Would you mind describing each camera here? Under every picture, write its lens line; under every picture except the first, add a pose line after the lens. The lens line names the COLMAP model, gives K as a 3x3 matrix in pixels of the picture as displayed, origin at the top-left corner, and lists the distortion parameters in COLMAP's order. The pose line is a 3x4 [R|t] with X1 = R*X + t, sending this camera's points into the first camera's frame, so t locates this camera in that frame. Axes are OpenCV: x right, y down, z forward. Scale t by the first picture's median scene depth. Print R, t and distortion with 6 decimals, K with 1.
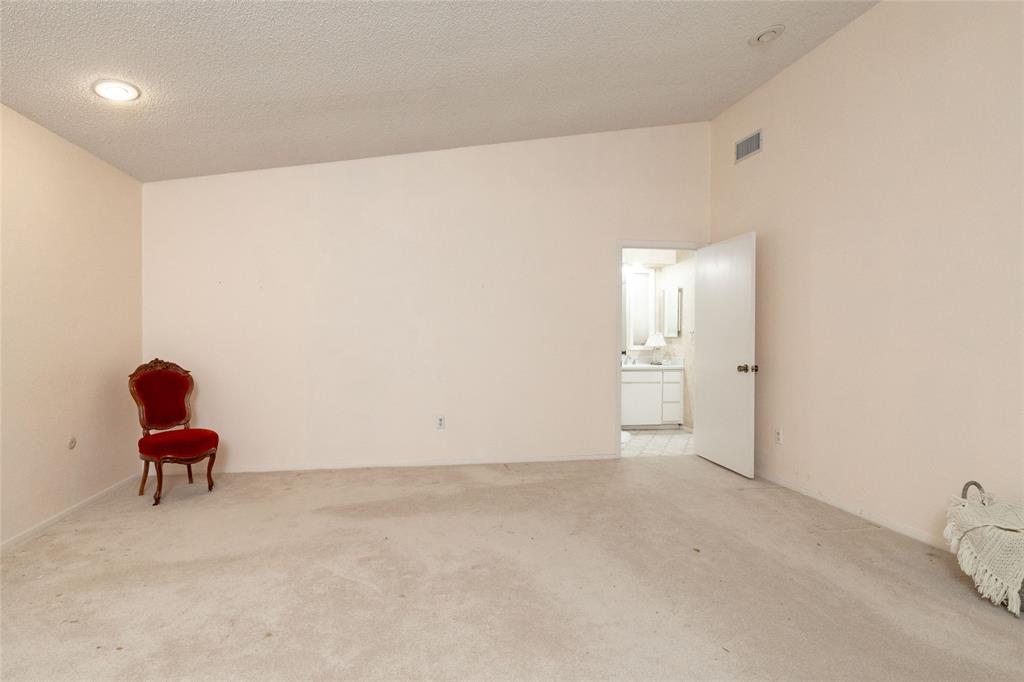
lens RADIAL K [[491.1, 0, 511.2], [0, 491.1, 339.6], [0, 0, 1]] dist [-0.005021, 0.000348]
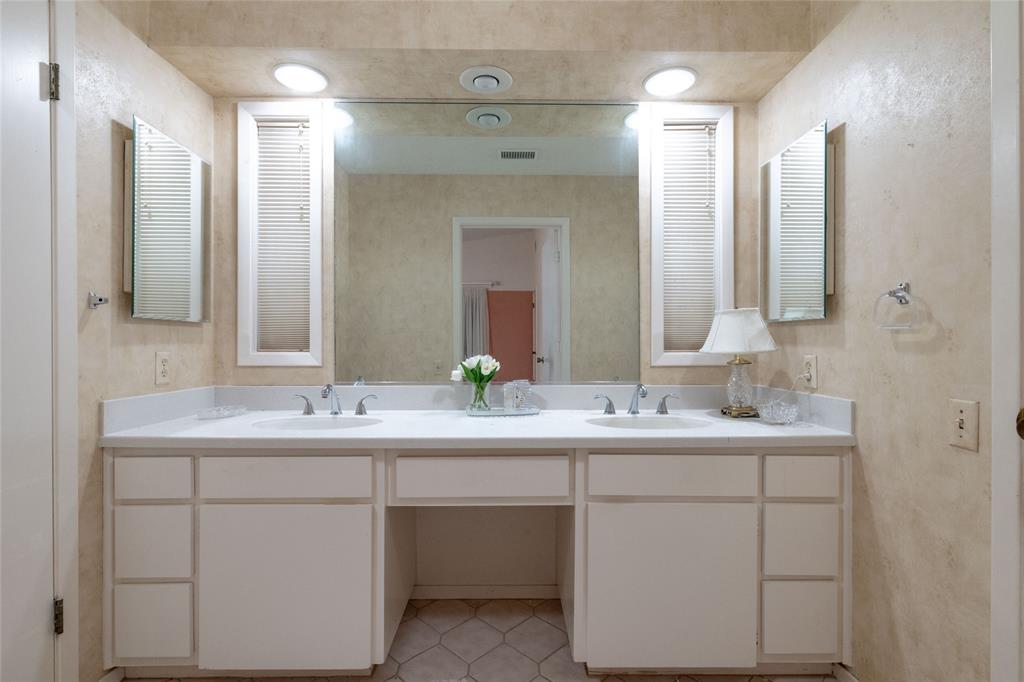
lens RADIAL K [[491.1, 0, 512.2], [0, 491.1, 340.8], [0, 0, 1]] dist [-0.005021, 0.000348]
pose [[0.983597, -0.003936, -0.180336, 0.228999], [0.002446, 0.999961, -0.008486, 0.008776], [0.180363, 0.007906, 0.983568, 0.731627]]
